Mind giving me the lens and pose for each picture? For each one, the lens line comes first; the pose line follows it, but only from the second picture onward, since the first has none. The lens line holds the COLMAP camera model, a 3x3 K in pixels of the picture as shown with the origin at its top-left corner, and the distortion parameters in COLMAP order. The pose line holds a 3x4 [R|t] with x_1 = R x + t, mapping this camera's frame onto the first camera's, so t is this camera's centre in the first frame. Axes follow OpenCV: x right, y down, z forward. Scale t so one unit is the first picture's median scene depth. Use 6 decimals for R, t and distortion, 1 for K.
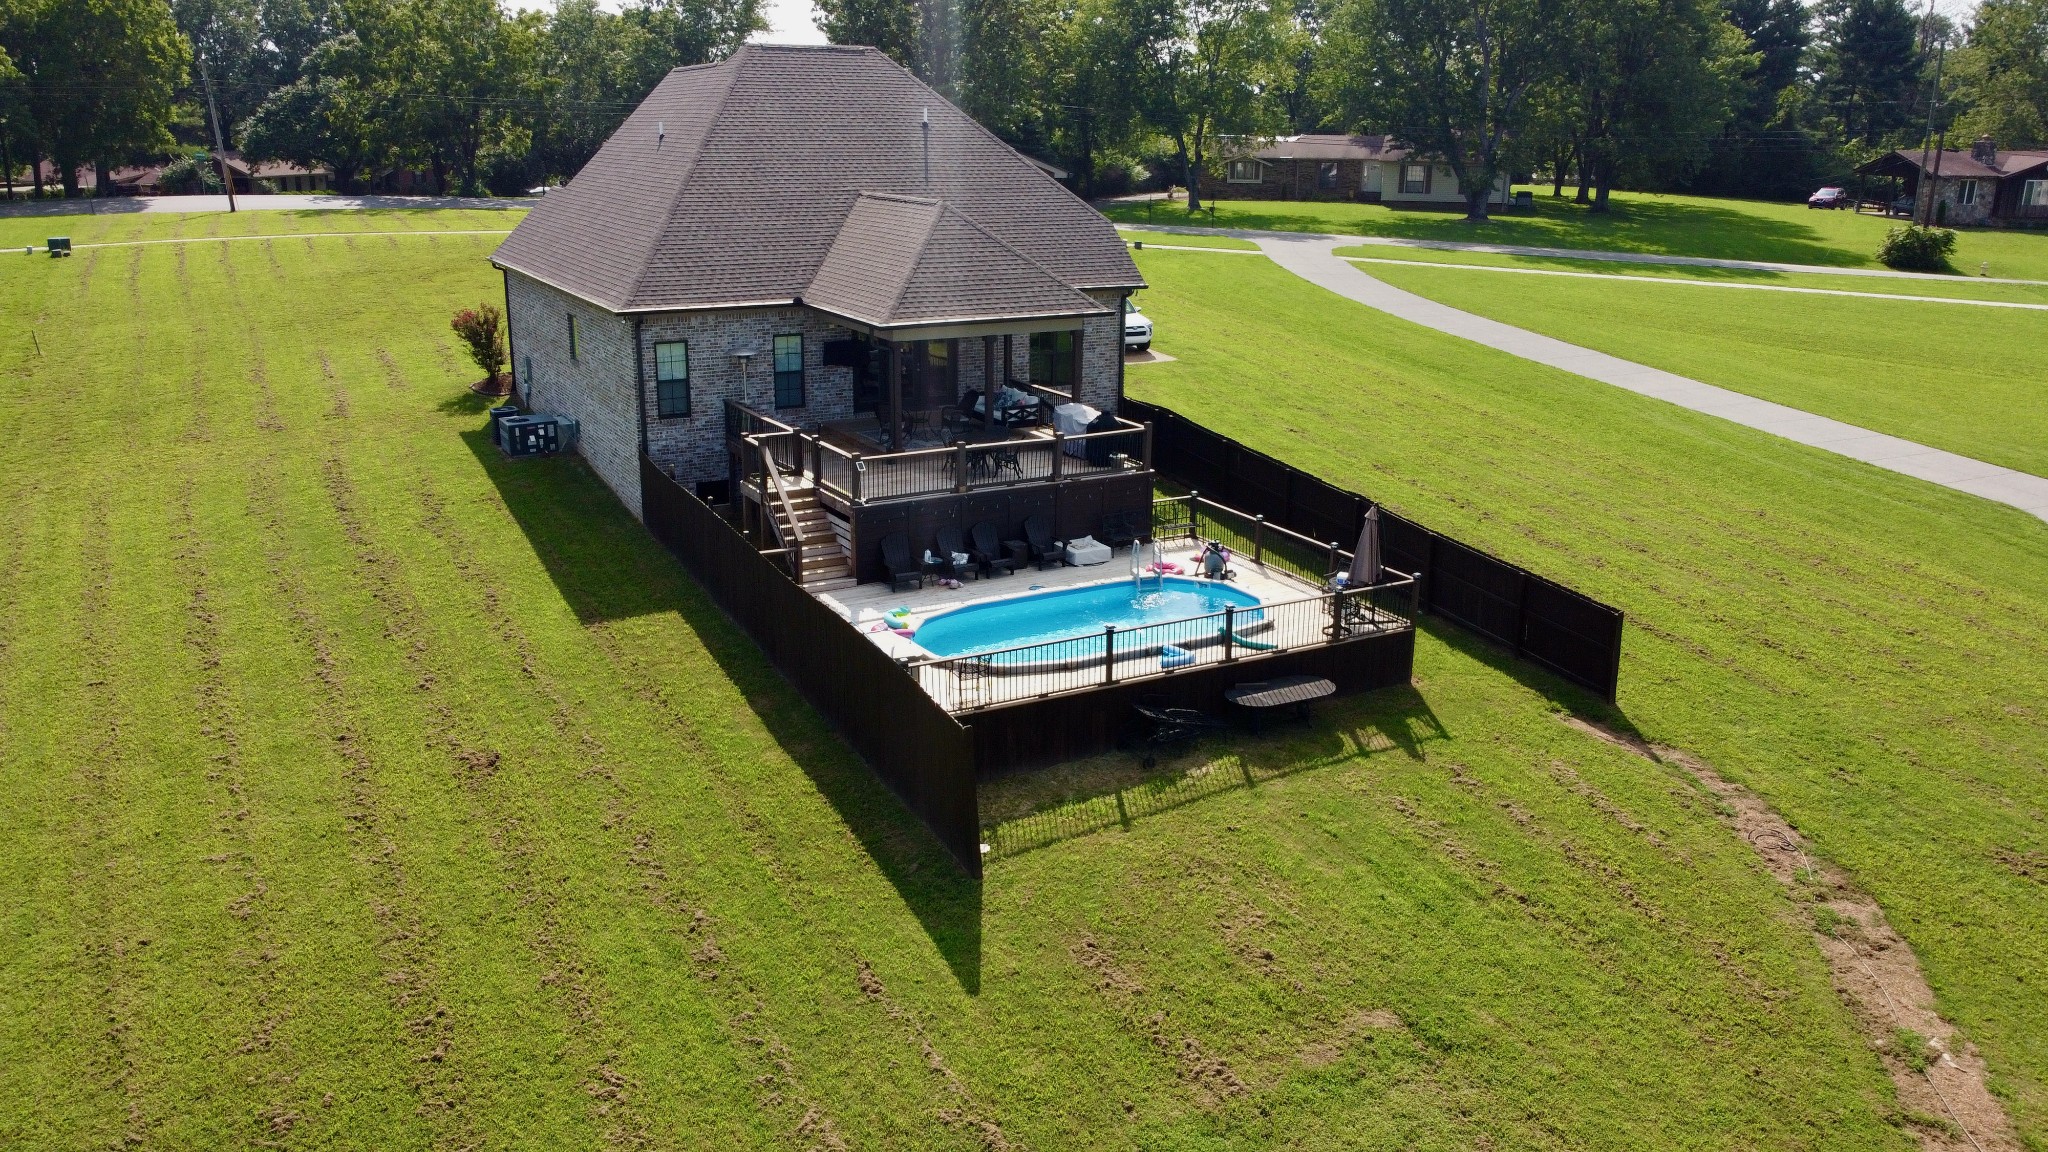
lens RADIAL K [[1561.7, 0, 1025.2], [0, 1561.7, 580.0], [0, 0, 1]] dist [0.000336, -0.006862]
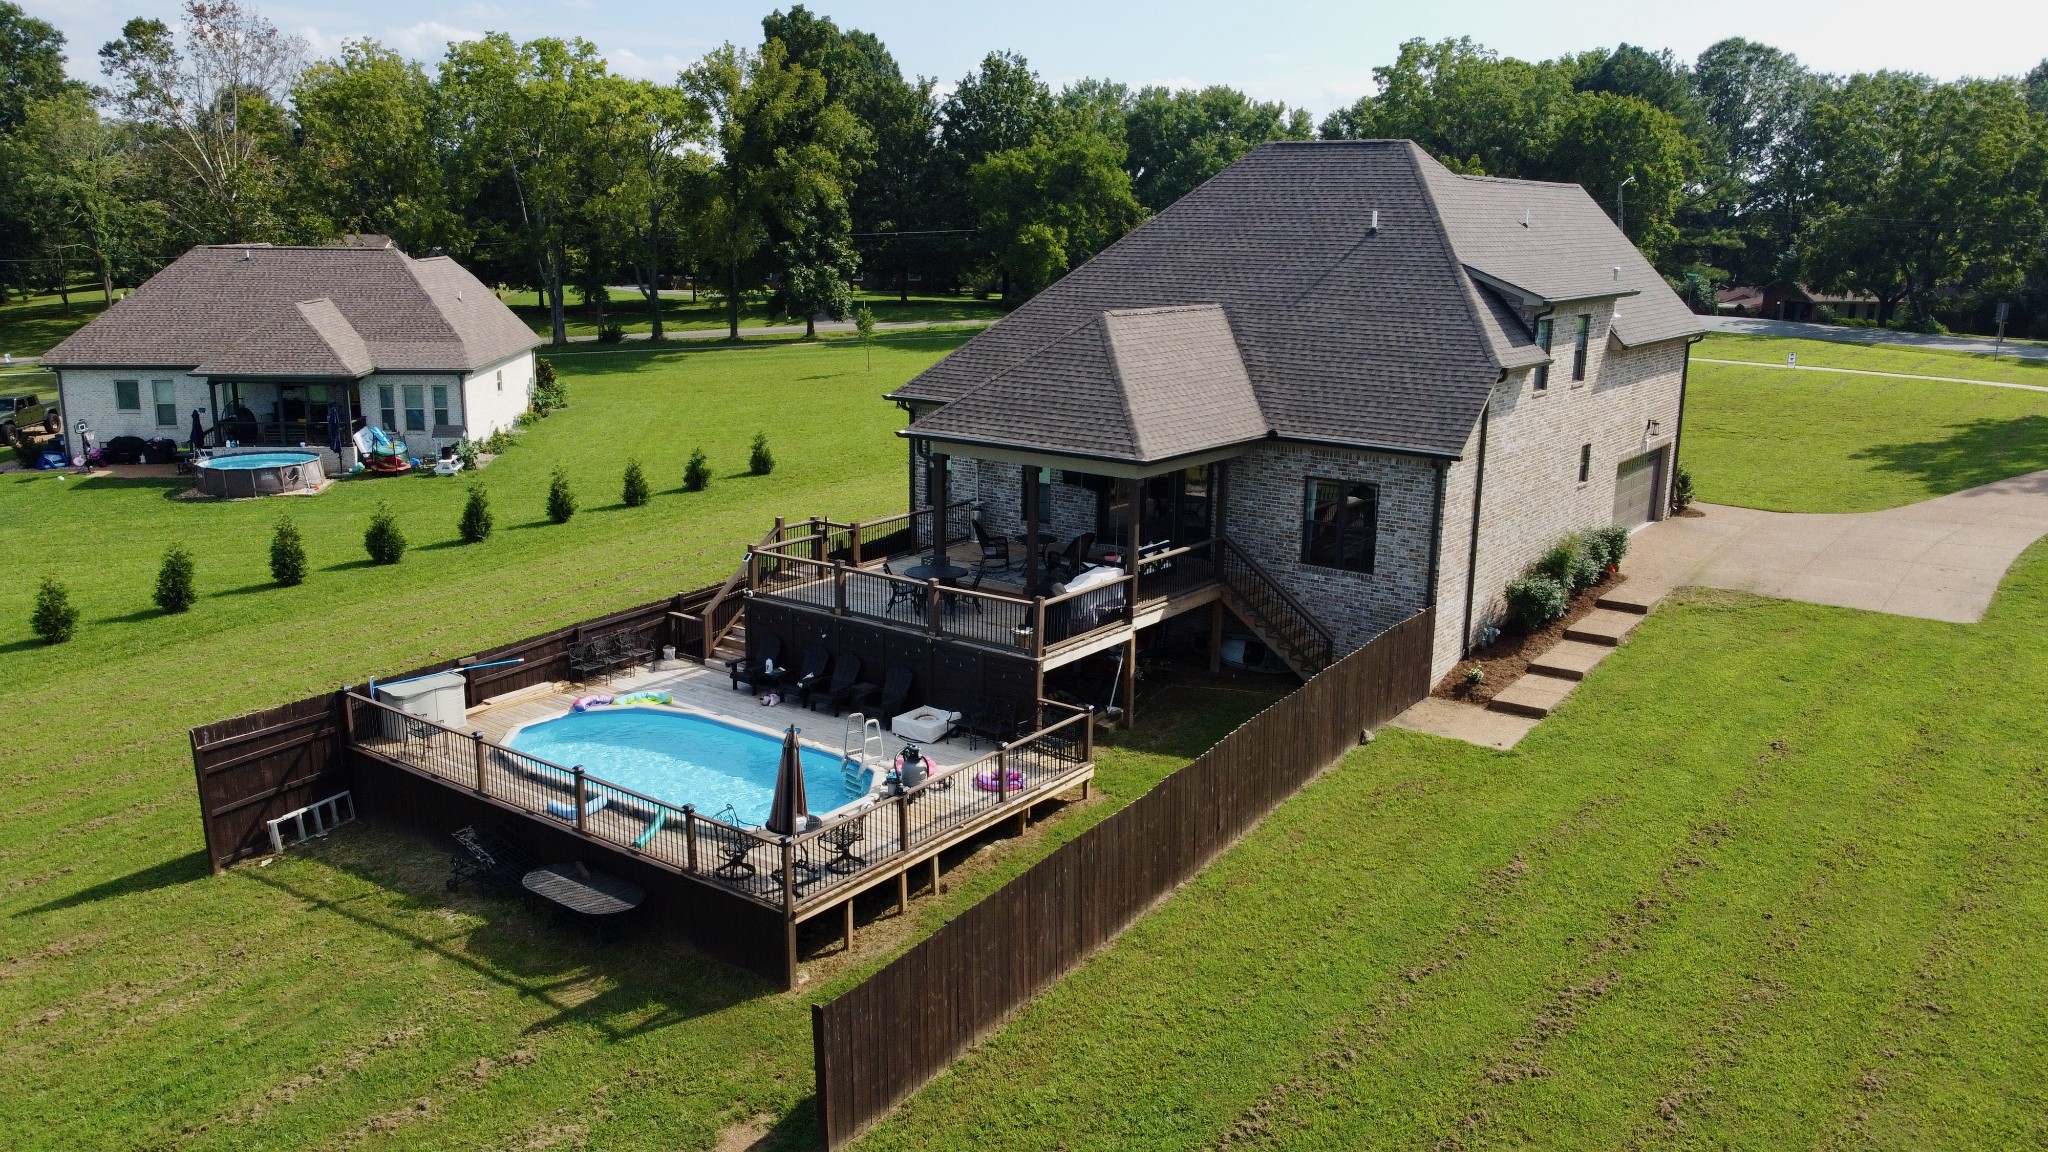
lens RADIAL K [[1561.7, 0, 1019.1], [0, 1561.7, 572.9], [0, 0, 1]] dist [0.000336, -0.006862]
pose [[0.414476, 0.199857, -0.887844, 0.951313], [-0.273589, 0.957823, 0.087888, -0.221859], [0.867962, 0.206476, 0.451674, 0.793786]]
